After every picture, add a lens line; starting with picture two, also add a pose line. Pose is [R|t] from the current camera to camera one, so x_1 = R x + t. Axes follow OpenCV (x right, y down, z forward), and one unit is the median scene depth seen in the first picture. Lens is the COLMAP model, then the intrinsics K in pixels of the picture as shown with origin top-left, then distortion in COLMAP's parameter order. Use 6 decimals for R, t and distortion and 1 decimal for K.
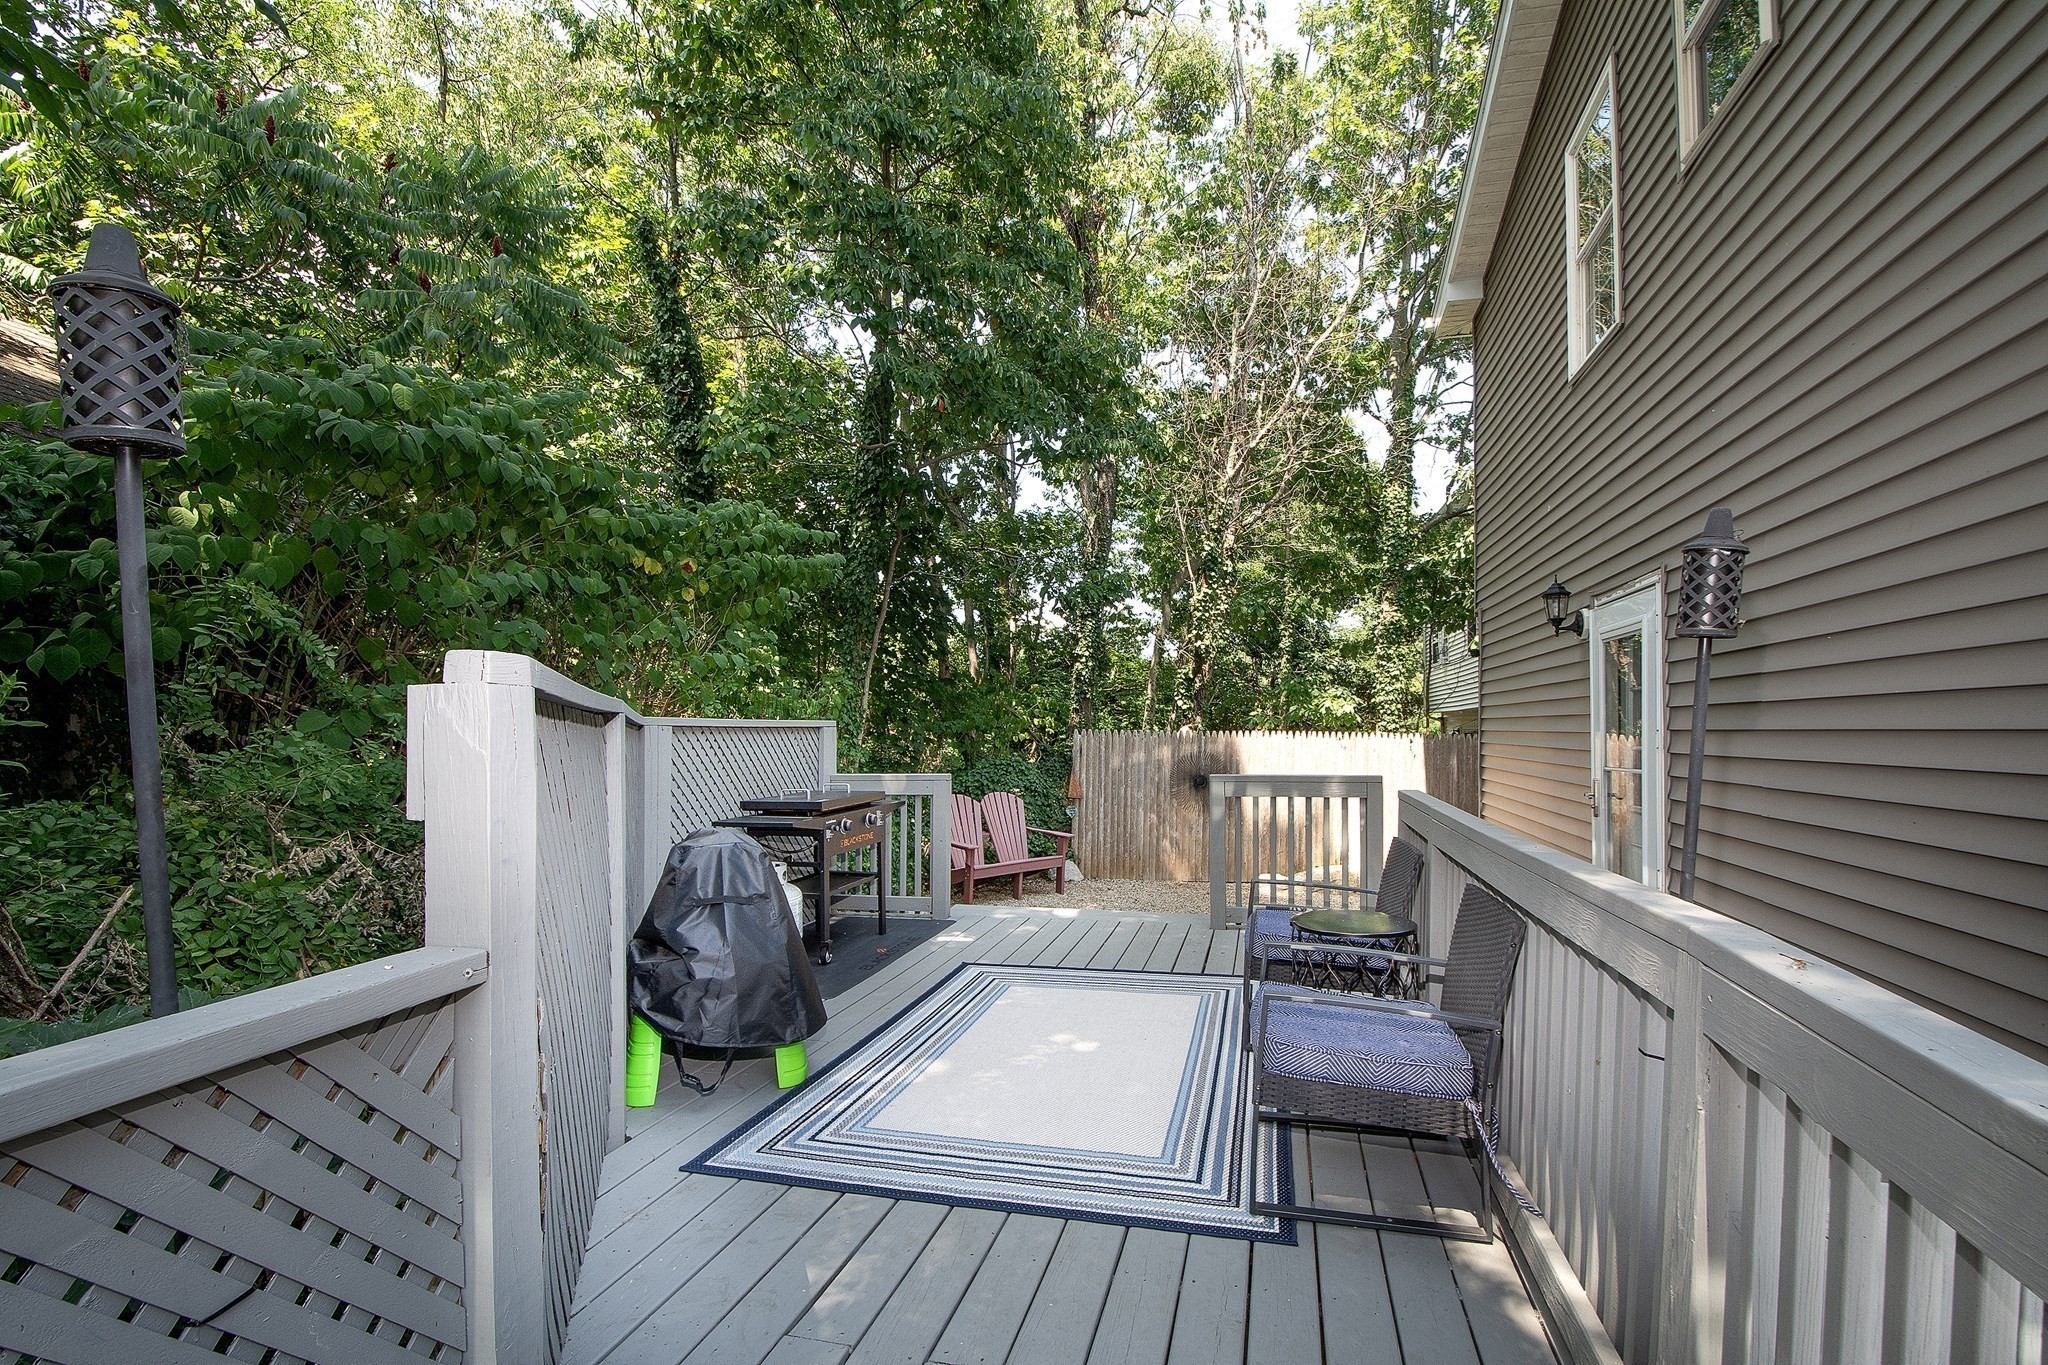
lens RADIAL K [[891.4, 0, 1021.3], [0, 891.4, 780.1], [0, 0, 1]] dist [-0.009207, -0.000536]
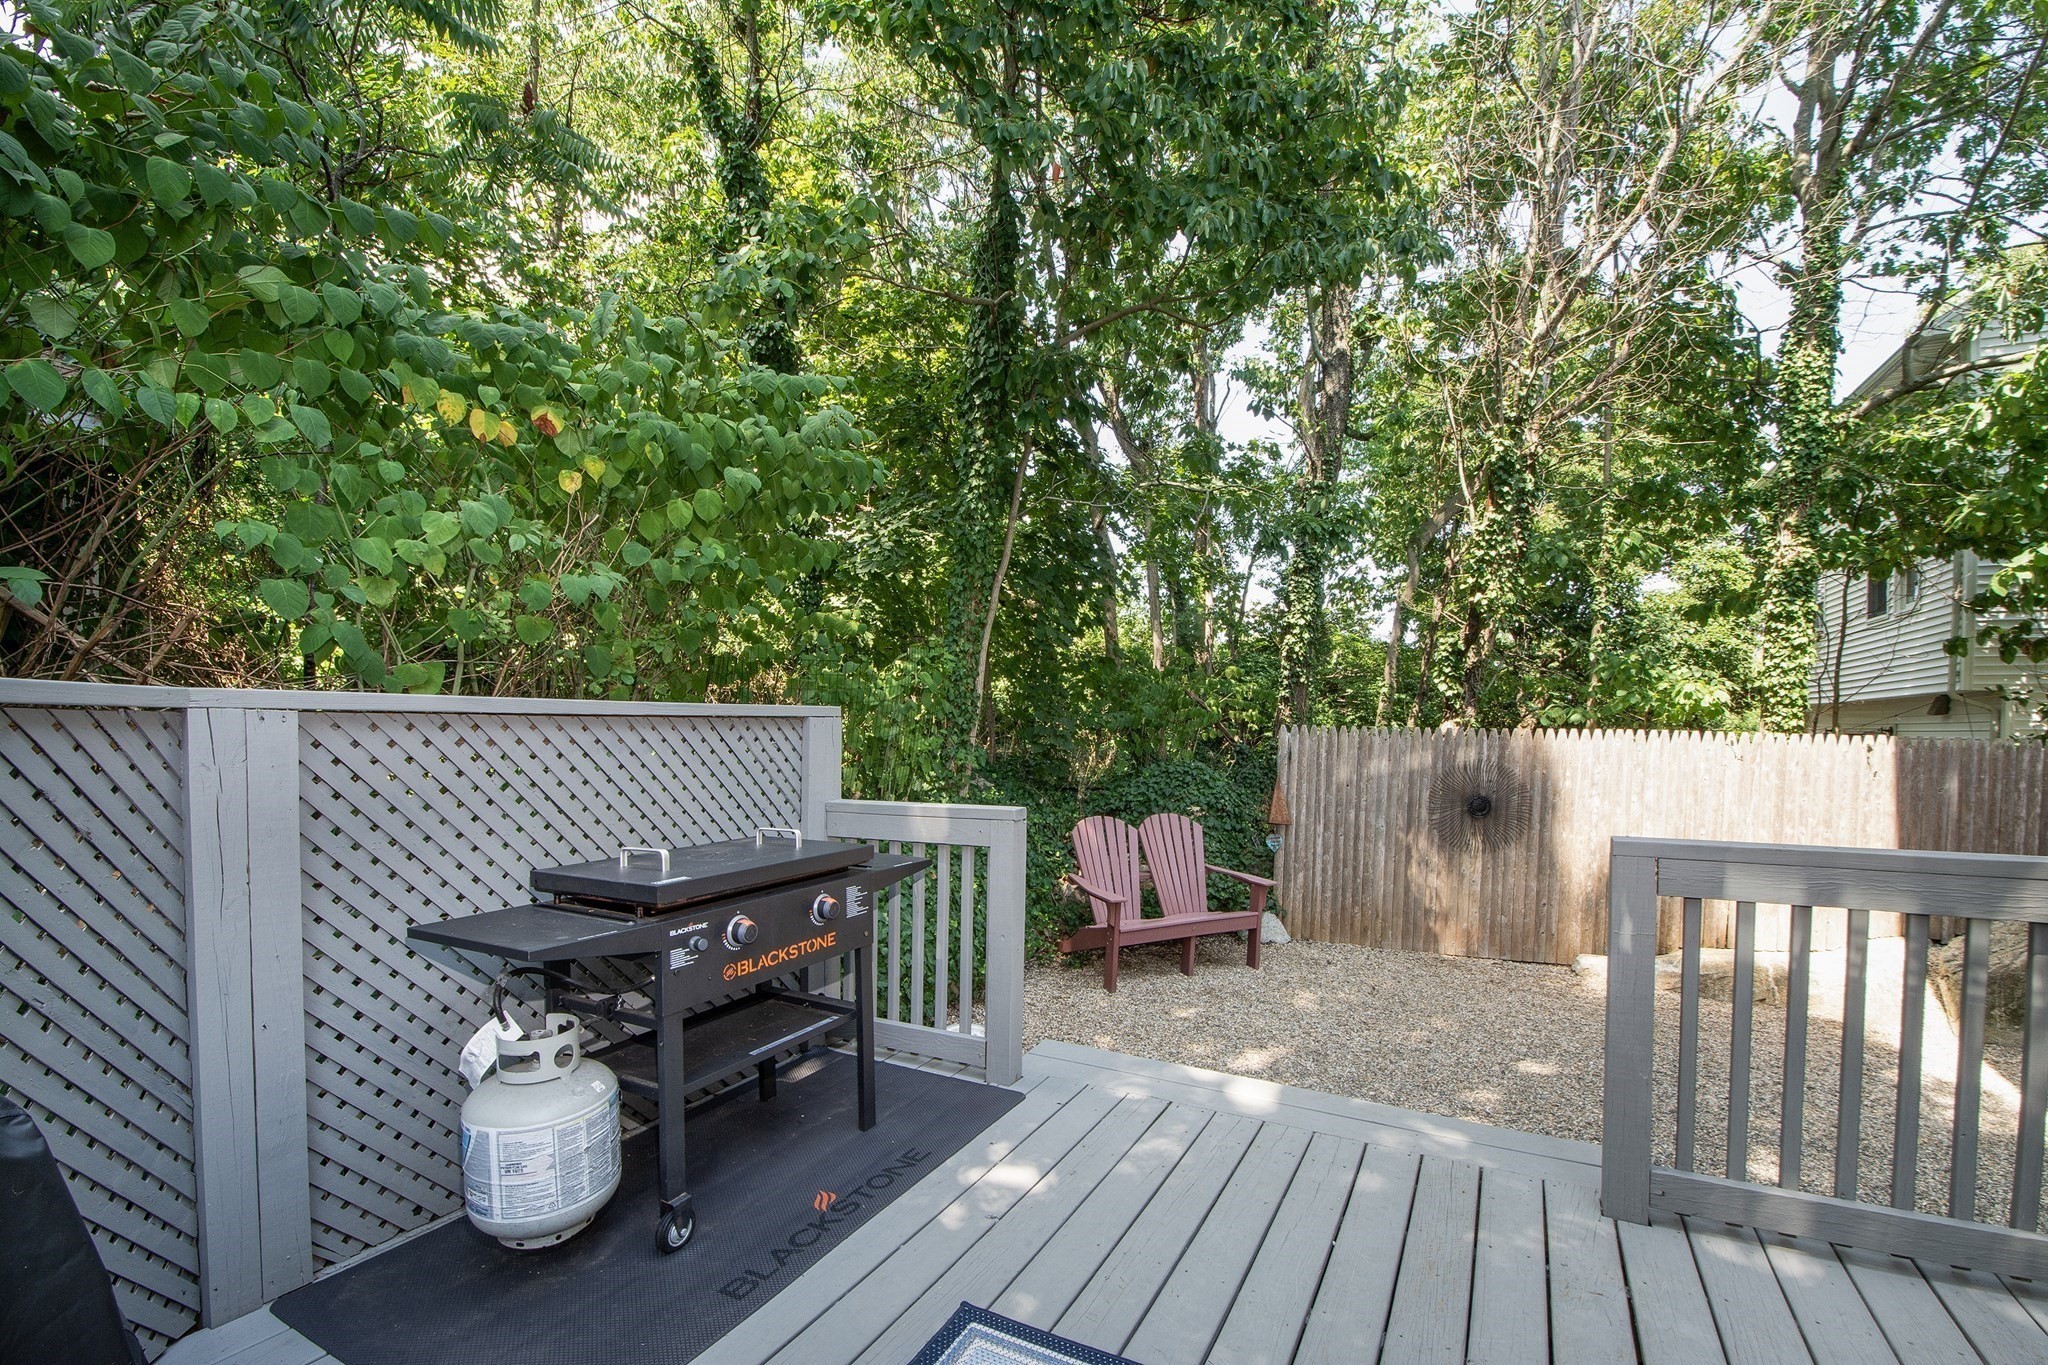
lens RADIAL K [[891.4, 0, 1021.3], [0, 891.4, 780.1], [0, 0, 1]] dist [-0.009207, -0.000536]
pose [[0.973697, 0.020820, -0.226895, 0.020575], [-0.019544, 0.999778, 0.007868, -0.015071], [0.227008, -0.003227, 0.973887, 0.274349]]
